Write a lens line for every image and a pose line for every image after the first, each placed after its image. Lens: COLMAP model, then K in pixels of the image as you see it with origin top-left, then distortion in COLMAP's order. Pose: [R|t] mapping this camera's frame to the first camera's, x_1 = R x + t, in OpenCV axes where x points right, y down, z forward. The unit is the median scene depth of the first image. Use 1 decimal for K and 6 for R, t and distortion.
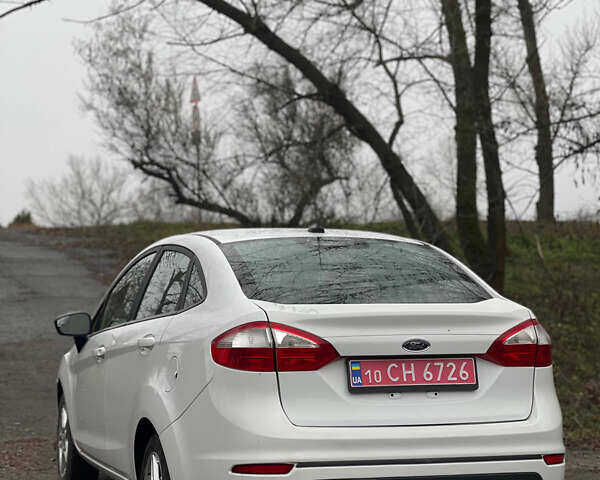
lens RADIAL K [[603.3, 0, 300.0], [0, 603.3, 240.0], [0, 0, 1]] dist [0.023962, 0.014875]
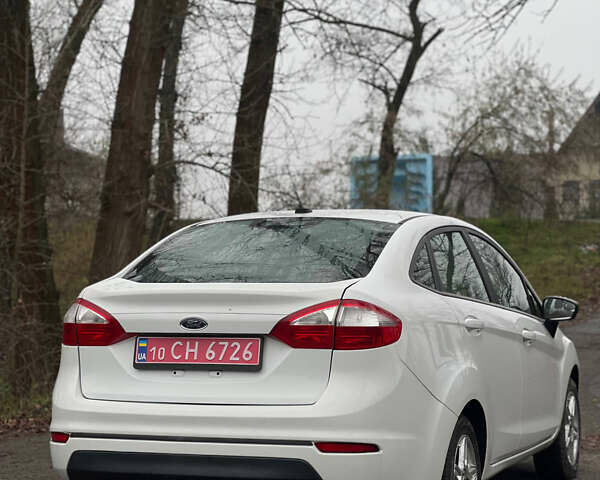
lens RADIAL K [[603.3, 0, 300.0], [0, 603.3, 240.0], [0, 0, 1]] dist [0.023962, 0.014875]
pose [[0.970508, -0.005962, -0.240993, 0.591270], [0.014562, 0.999319, 0.033919, 0.006714], [0.240627, -0.036428, 0.969934, 0.088804]]
